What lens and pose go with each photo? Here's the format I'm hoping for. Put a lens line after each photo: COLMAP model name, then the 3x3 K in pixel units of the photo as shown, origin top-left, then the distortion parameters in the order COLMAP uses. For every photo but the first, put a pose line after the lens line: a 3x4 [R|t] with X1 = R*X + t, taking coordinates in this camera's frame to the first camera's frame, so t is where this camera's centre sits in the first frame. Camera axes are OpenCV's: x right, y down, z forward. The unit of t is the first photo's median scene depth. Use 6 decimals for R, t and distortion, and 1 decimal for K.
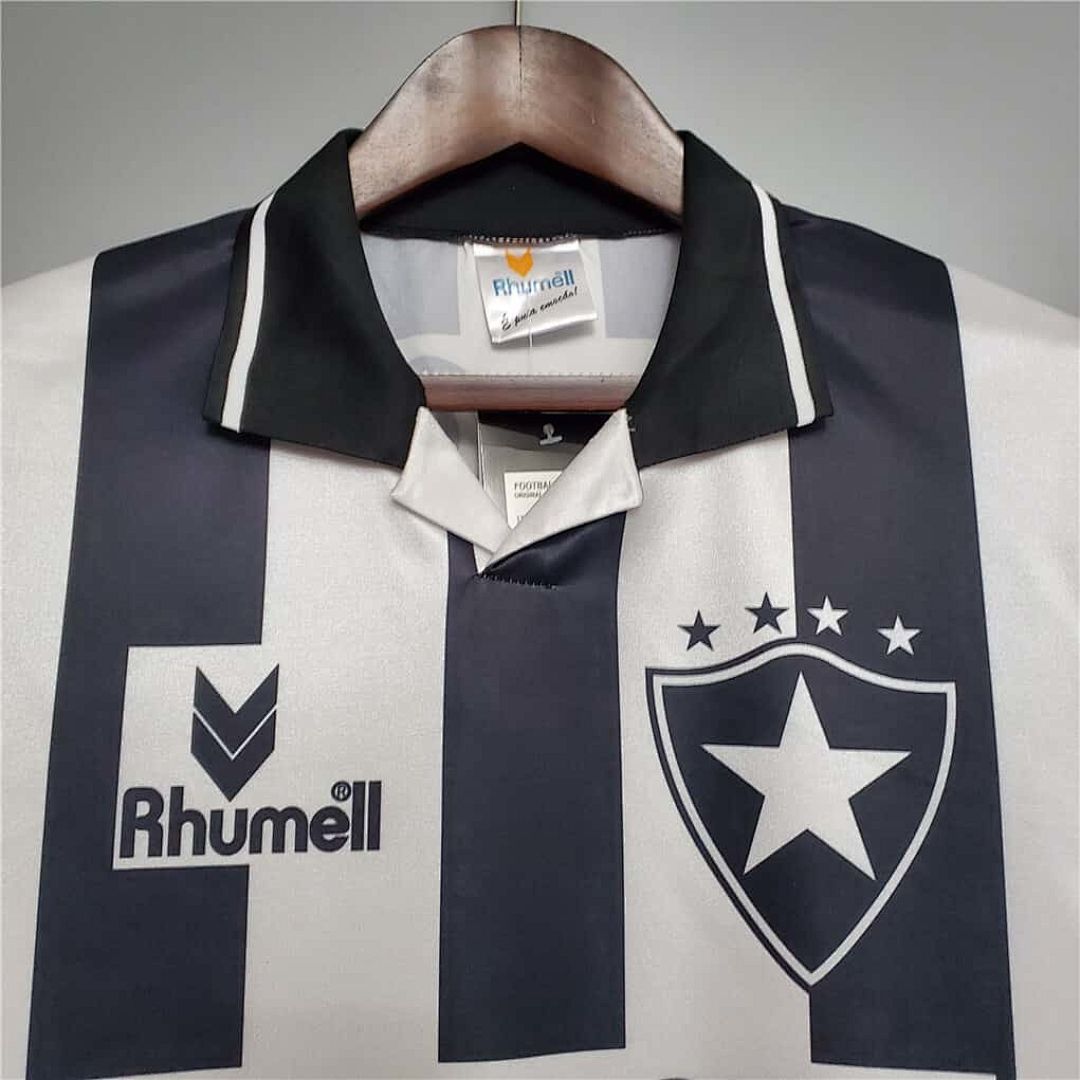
lens RADIAL K [[1153.3, 0, 540.0], [0, 1153.3, 540.0], [0, 0, 1]] dist [0.153381, -0.532758]
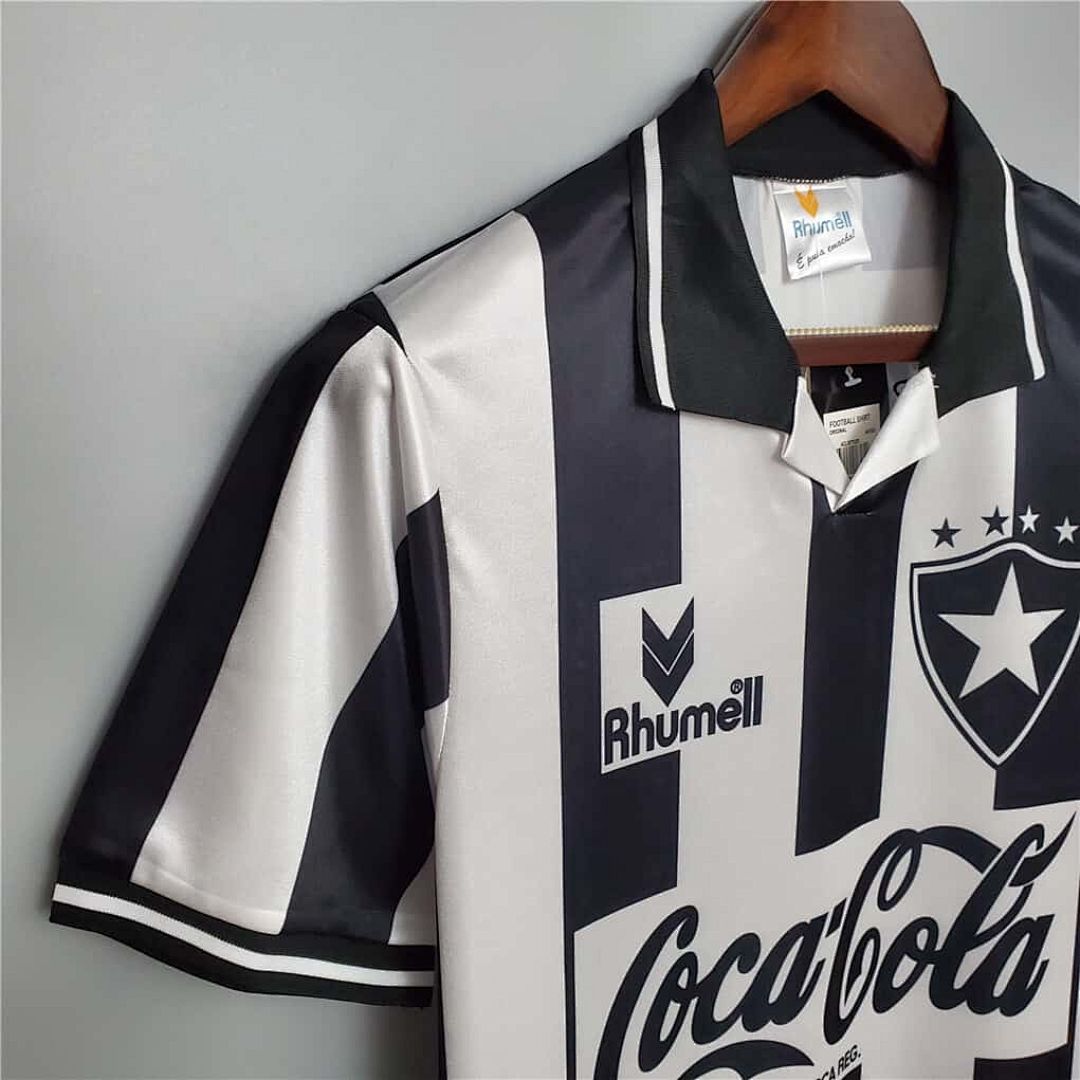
lens RADIAL K [[1153.3, 0, 540.0], [0, 1153.3, 540.0], [0, 0, 1]] dist [0.153381, -0.532758]
pose [[0.917930, -0.080812, 0.388424, -0.843966], [-0.065989, 0.934299, 0.350328, -0.366864], [-0.391216, -0.347209, 0.852289, 0.042983]]
